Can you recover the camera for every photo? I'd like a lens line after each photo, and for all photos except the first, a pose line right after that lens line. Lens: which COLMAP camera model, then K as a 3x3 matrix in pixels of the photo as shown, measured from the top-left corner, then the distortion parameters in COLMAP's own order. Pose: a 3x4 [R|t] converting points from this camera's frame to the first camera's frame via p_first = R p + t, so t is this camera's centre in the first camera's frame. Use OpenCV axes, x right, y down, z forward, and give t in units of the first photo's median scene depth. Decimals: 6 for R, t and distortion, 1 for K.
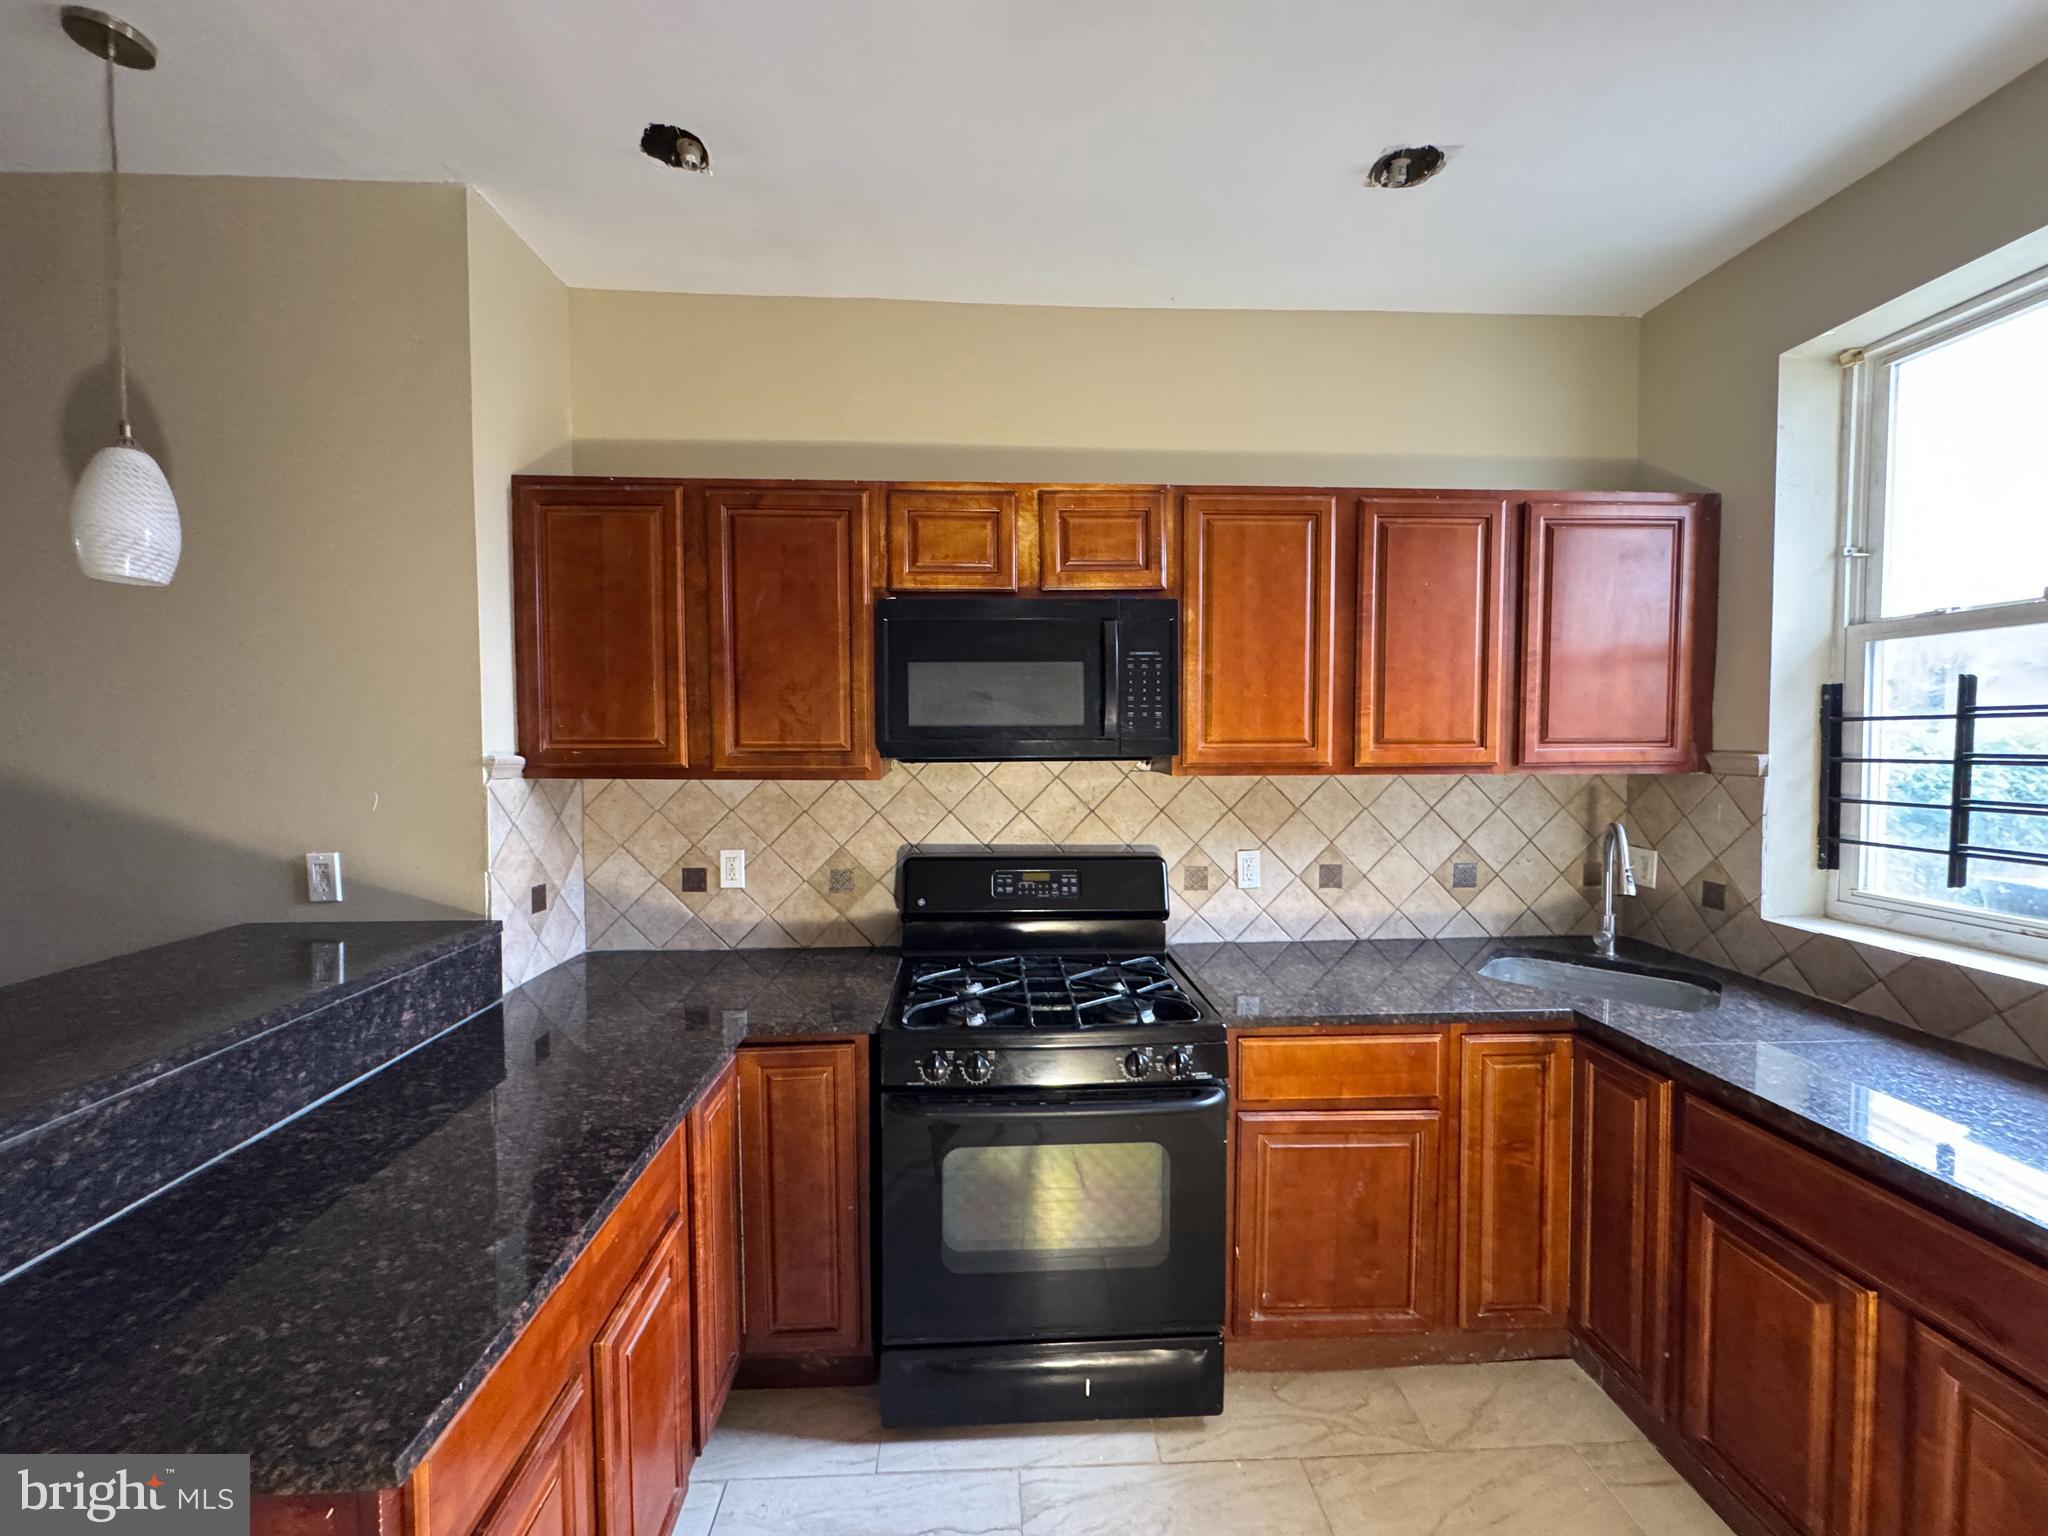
lens RADIAL K [[815.0, 0, 1023.8], [0, 815.0, 764.9], [0, 0, 1]] dist [-0.000338, 0.000432]
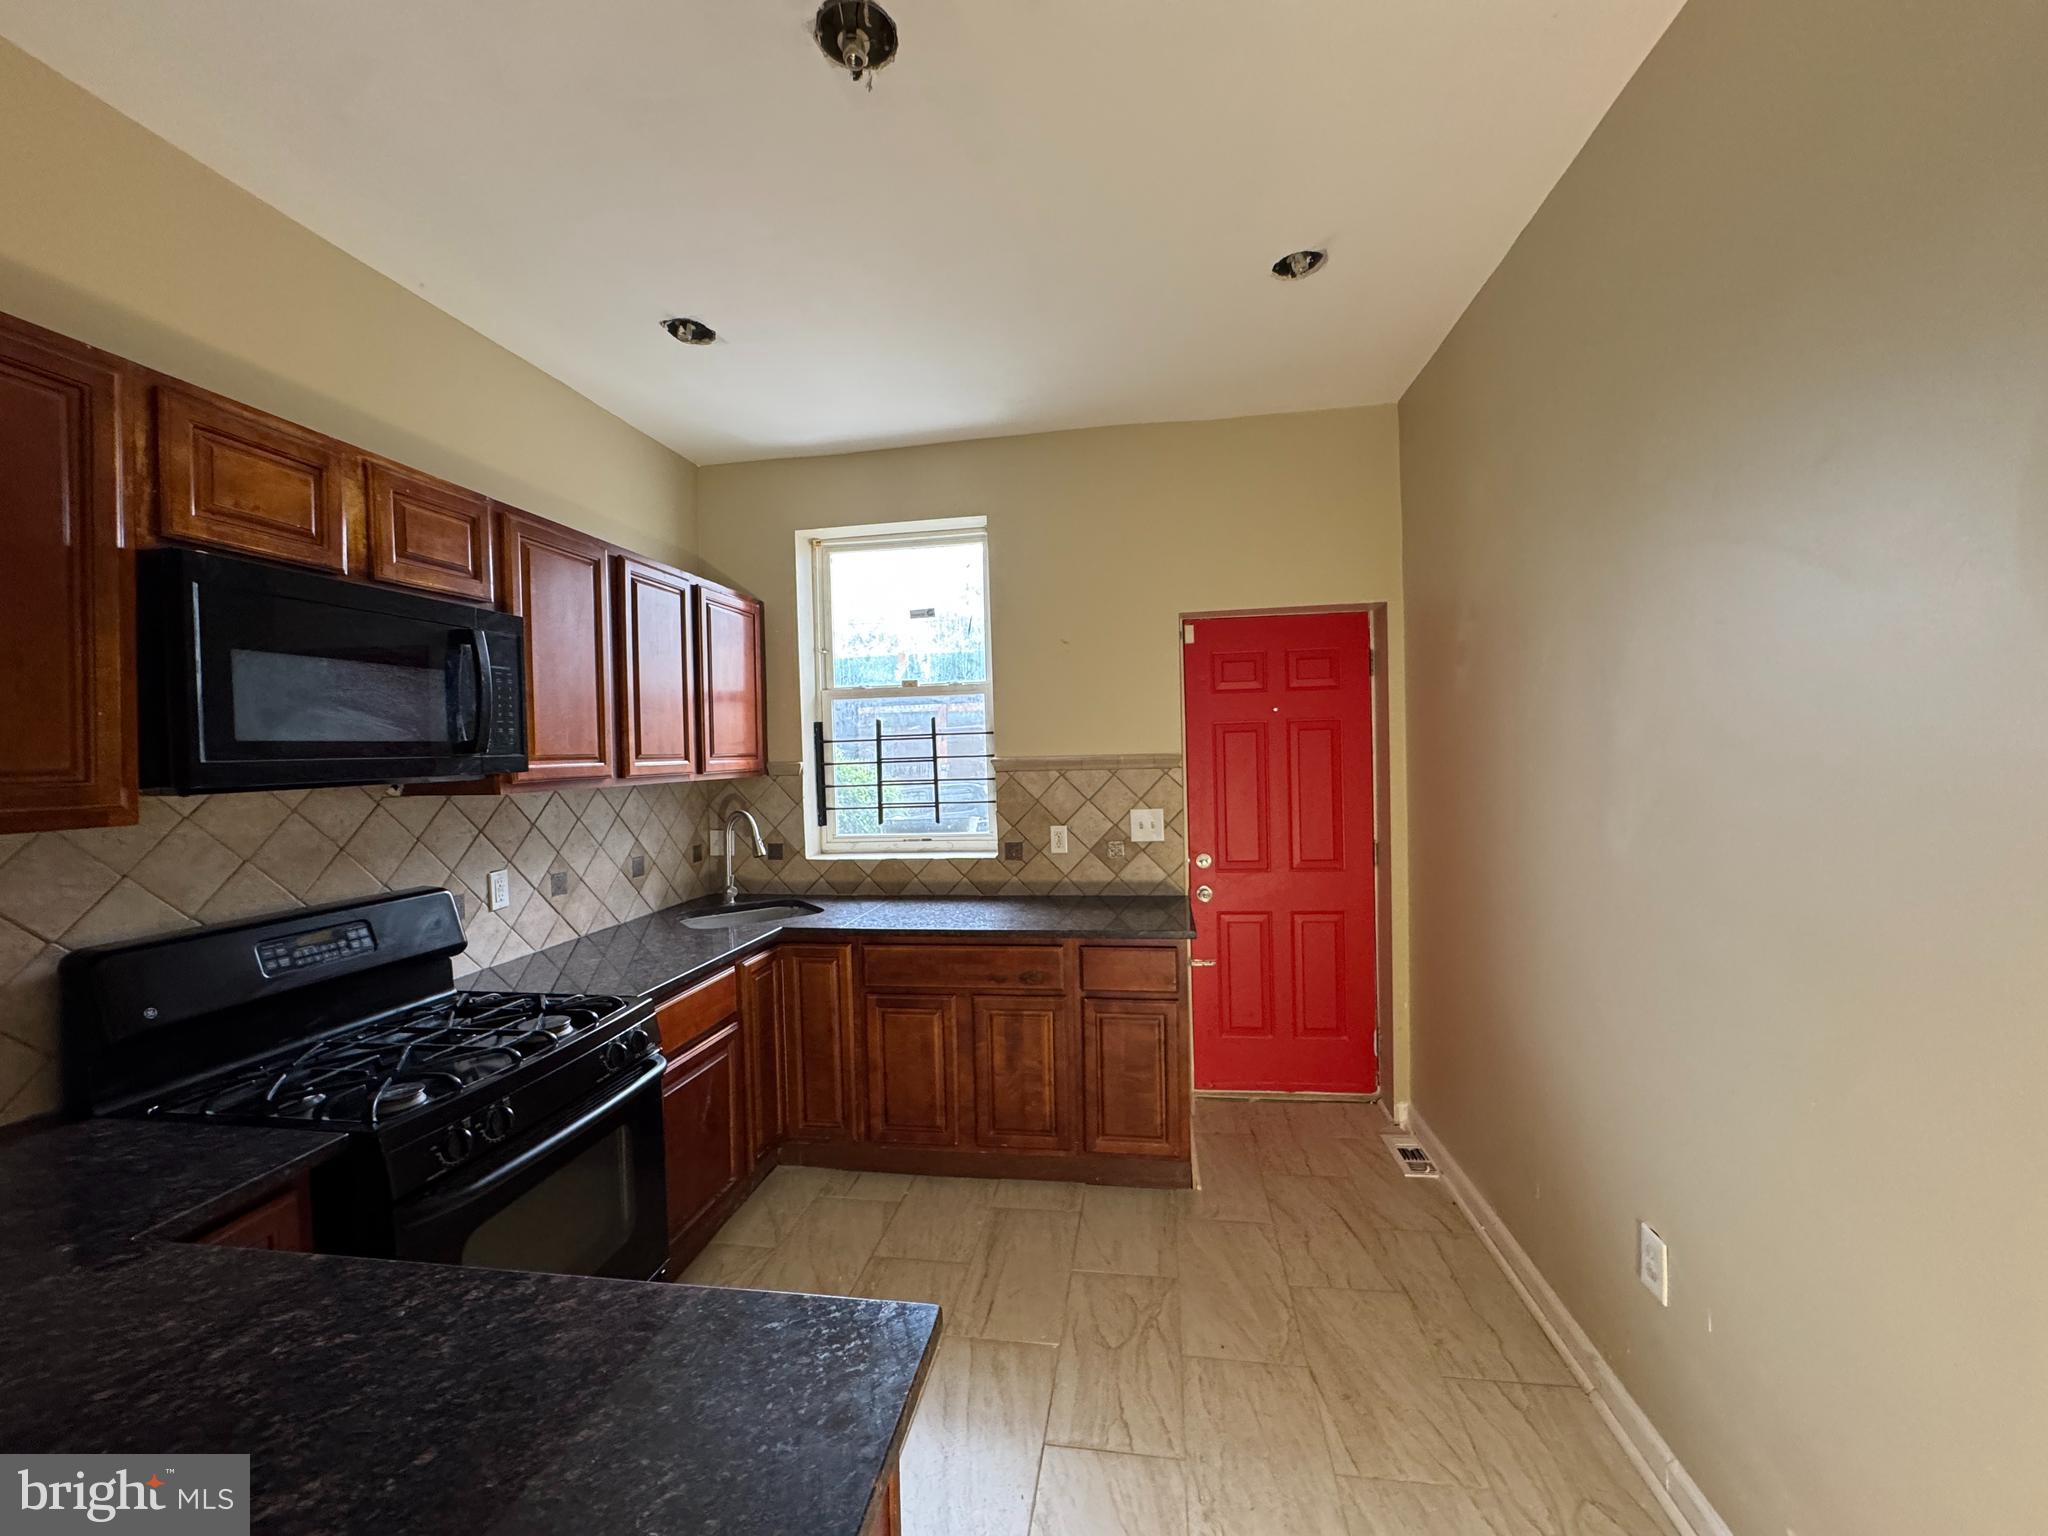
lens RADIAL K [[815.0, 0, 1029.2], [0, 815.0, 758.5], [0, 0, 1]] dist [-0.000338, 0.000432]
pose [[0.206608, -0.011793, 0.978353, -0.623365], [0.058485, 0.998288, -0.000317, 0.007562], [-0.976674, 0.057285, 0.206944, 0.176281]]
